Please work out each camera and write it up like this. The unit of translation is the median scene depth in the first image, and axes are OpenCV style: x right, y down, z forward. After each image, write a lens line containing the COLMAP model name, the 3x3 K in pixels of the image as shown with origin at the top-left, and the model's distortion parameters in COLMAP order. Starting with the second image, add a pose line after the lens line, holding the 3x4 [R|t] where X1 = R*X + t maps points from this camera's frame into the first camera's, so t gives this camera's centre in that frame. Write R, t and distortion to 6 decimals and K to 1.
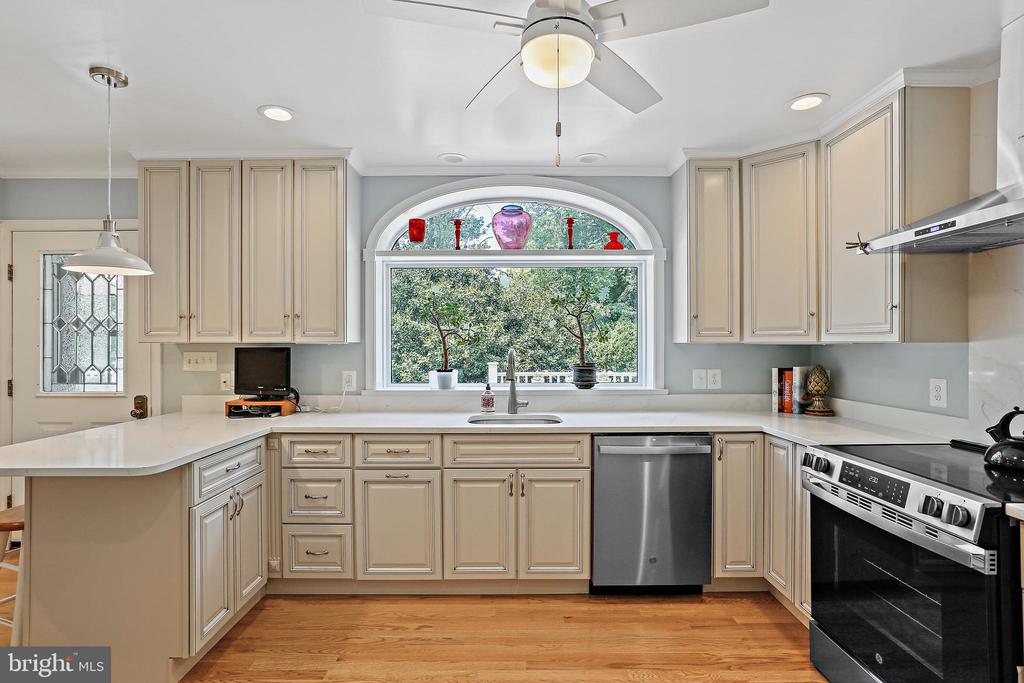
lens RADIAL K [[498.0, 0, 510.4], [0, 498.0, 344.6], [0, 0, 1]] dist [-0.037779, 0.006657]
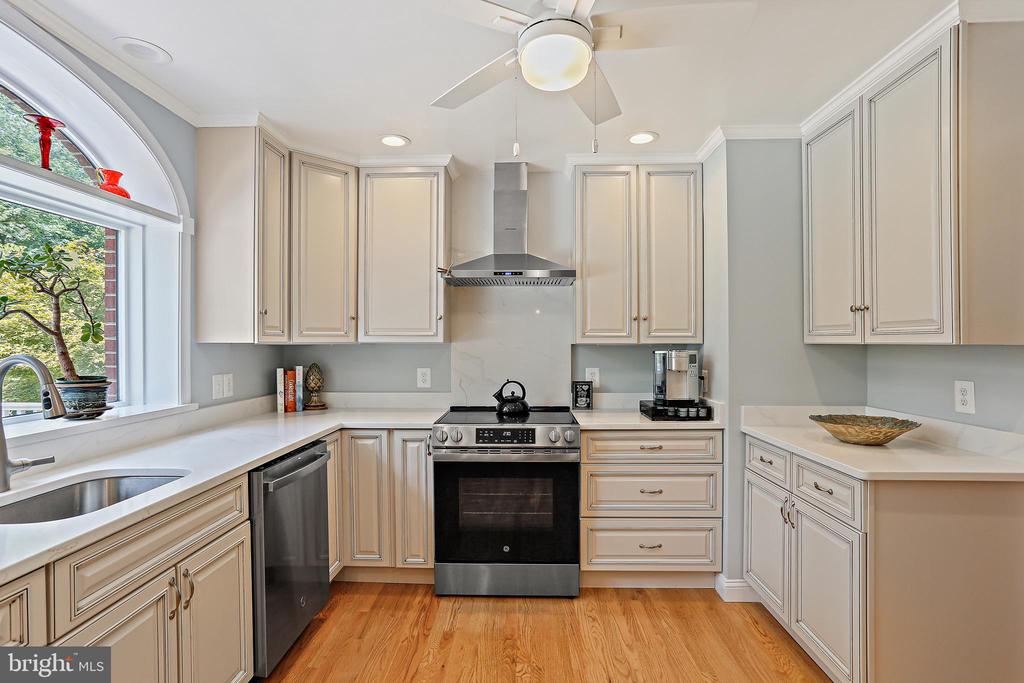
lens RADIAL K [[498.0, 0, 507.4], [0, 498.0, 345.6], [0, 0, 1]] dist [-0.037779, 0.006657]
pose [[0.047736, -0.003378, 0.998854, -0.470869], [0.000302, 0.999994, 0.003367, -0.001349], [-0.998860, 0.000141, 0.047736, 0.541737]]
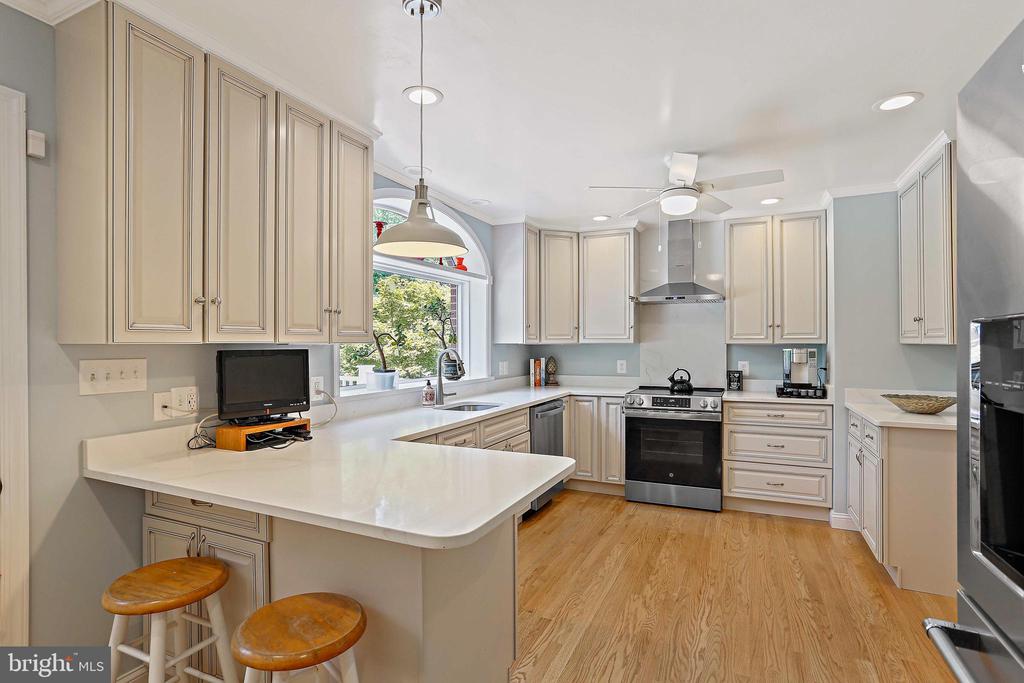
lens RADIAL K [[498.0, 0, 511.8], [0, 498.0, 344.4], [0, 0, 1]] dist [-0.037779, 0.006657]
pose [[0.438804, -0.001740, 0.898581, -1.045675], [0.000988, 0.999998, 0.001454, -0.002884], [-0.898582, 0.000250, 0.438805, 0.374420]]
